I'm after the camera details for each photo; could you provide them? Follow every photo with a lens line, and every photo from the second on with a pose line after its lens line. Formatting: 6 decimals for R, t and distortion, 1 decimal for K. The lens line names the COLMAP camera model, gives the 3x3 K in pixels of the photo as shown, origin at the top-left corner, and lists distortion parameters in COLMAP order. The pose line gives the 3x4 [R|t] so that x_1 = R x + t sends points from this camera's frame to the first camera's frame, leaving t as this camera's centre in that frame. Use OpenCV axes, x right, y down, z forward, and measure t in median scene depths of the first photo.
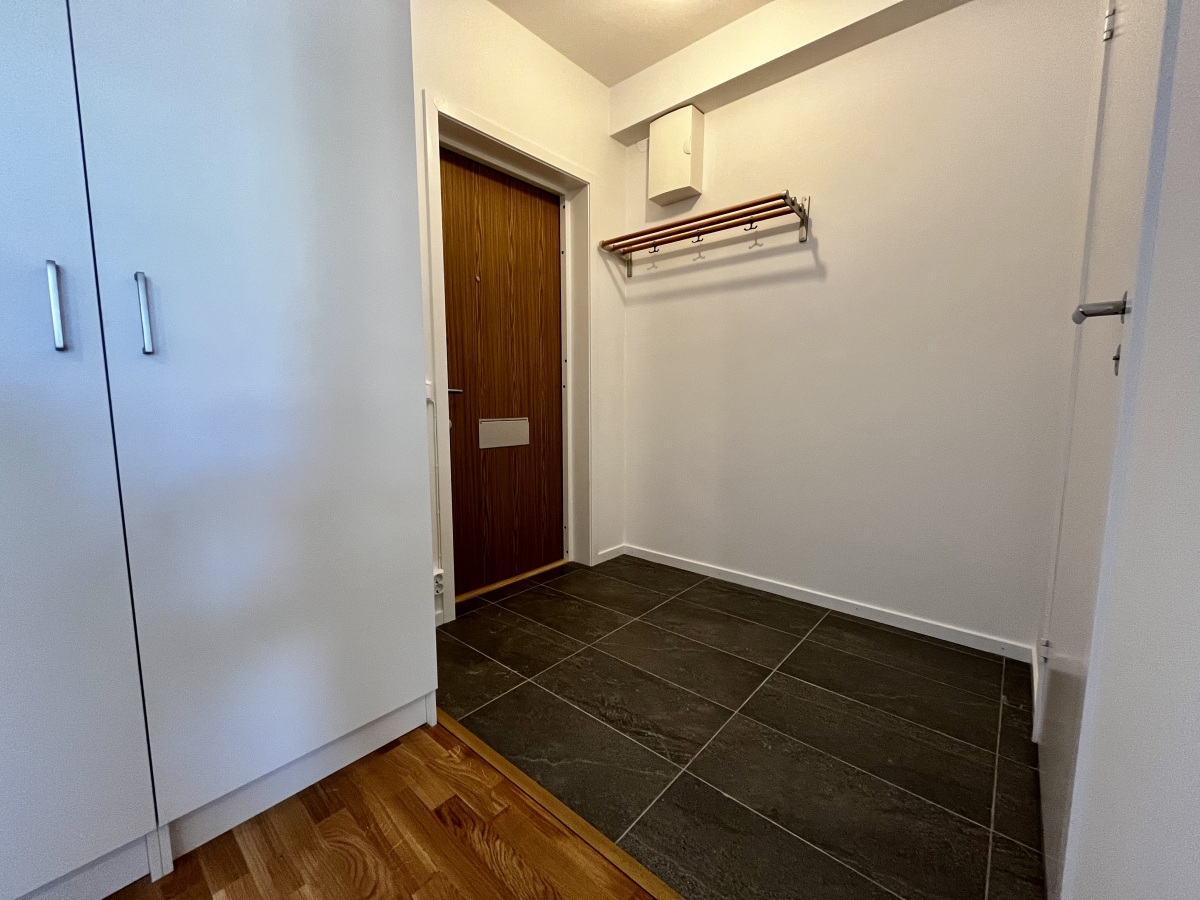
lens RADIAL K [[483.6, 0, 600.0], [0, 483.6, 450.0], [0, 0, 1]] dist [-0.002403, -0.000338]
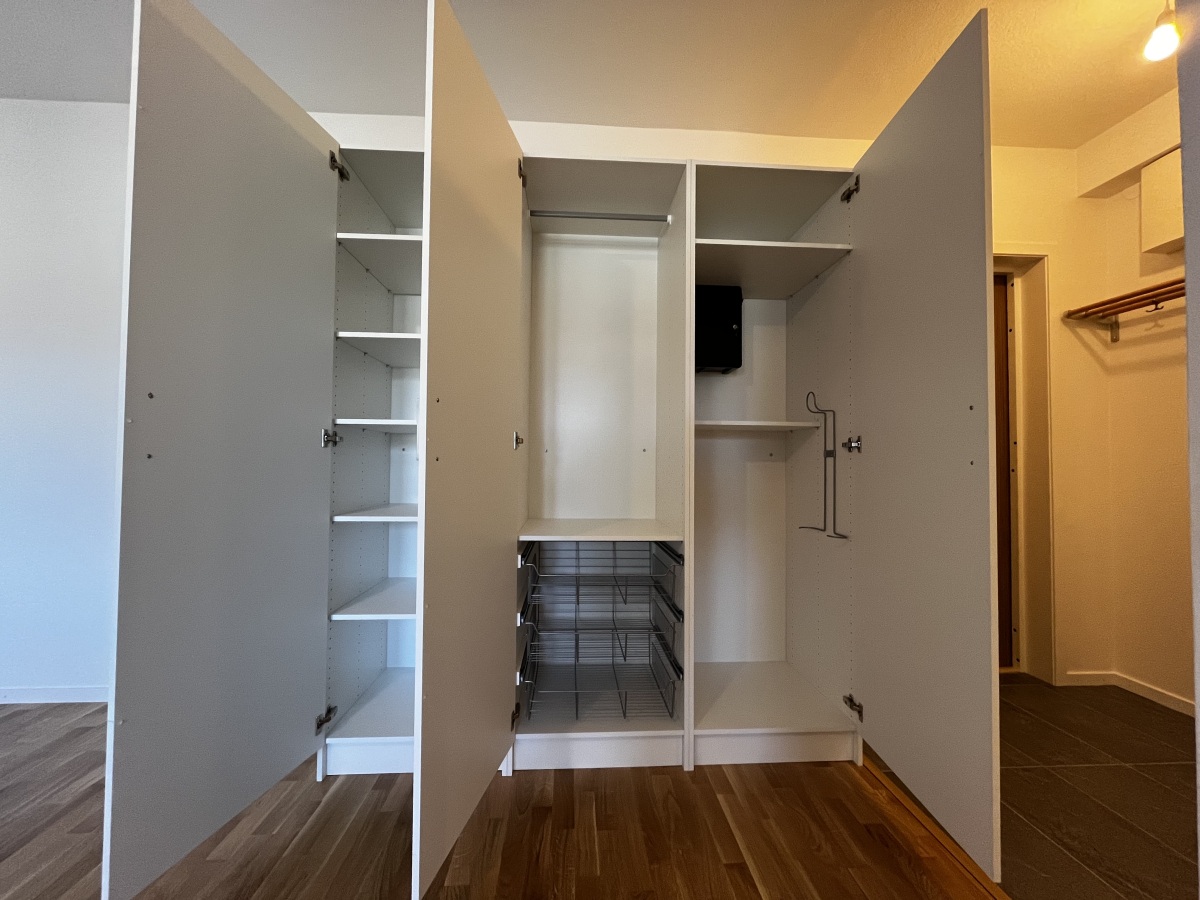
lens RADIAL K [[483.6, 0, 600.0], [0, 483.6, 450.0], [0, 0, 1]] dist [-0.002403, -0.000338]
pose [[0.699429, -0.012421, -0.714594, 0.034712], [-0.087936, 0.990756, -0.103292, -0.007960], [0.709272, 0.135084, 0.691872, -0.204220]]
